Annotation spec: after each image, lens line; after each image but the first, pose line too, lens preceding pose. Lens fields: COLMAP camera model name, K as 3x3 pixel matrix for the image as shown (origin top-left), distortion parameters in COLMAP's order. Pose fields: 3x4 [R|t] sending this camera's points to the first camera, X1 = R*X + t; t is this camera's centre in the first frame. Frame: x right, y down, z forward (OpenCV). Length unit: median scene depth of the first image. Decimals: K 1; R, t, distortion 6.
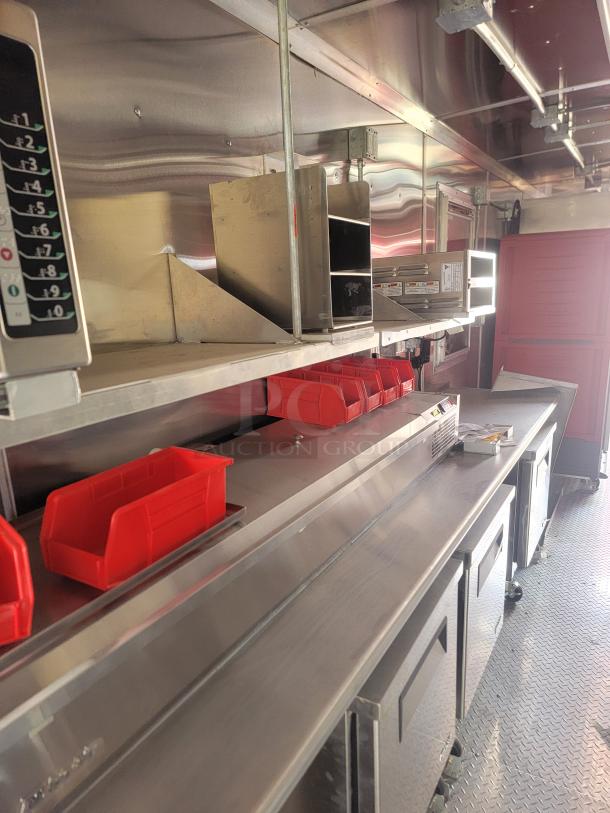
lens RADIAL K [[507.5, 0, 304.1], [0, 507.5, 408.5], [0, 0, 1]] dist [0.001778, -0.024464]
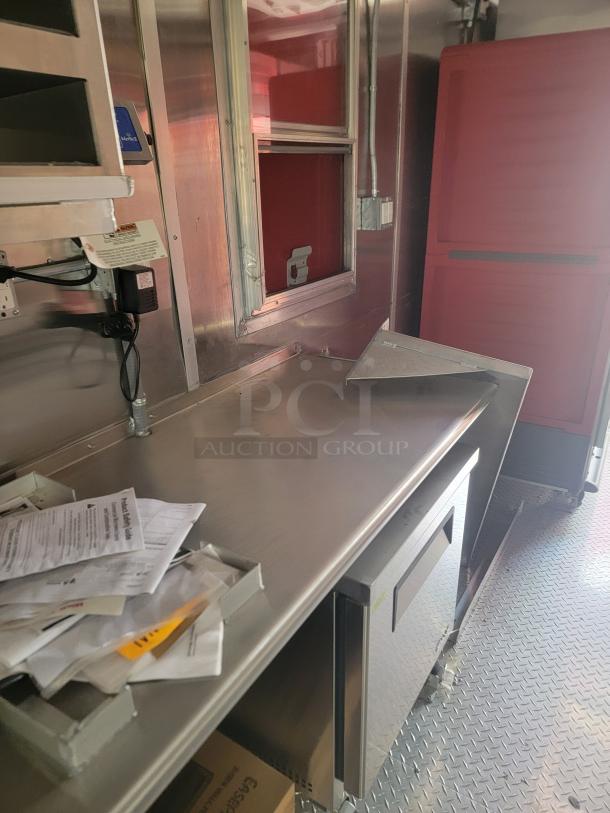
lens RADIAL K [[541.3, 0, 292.7], [0, 541.3, 405.3], [0, 0, 1]] dist [0.059705, -0.051997]
pose [[0.999834, 0.017208, -0.005946, 0.357996], [-0.015961, 0.985585, 0.168424, -0.104536], [0.008759, -0.168302, 0.985697, 0.553910]]
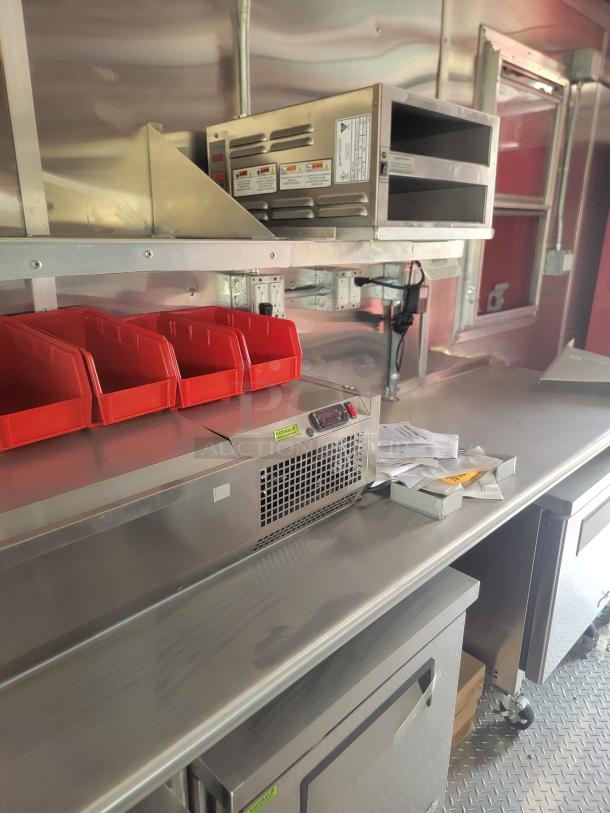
lens RADIAL K [[526.4, 0, 304.8], [0, 526.4, 389.0], [0, 0, 1]] dist [0.038108, -0.039819]
pose [[0.971452, 0.110985, -0.209676, 0.251453], [-0.097064, 0.992404, 0.075588, -0.048431], [0.216472, -0.053078, 0.974845, 0.336494]]
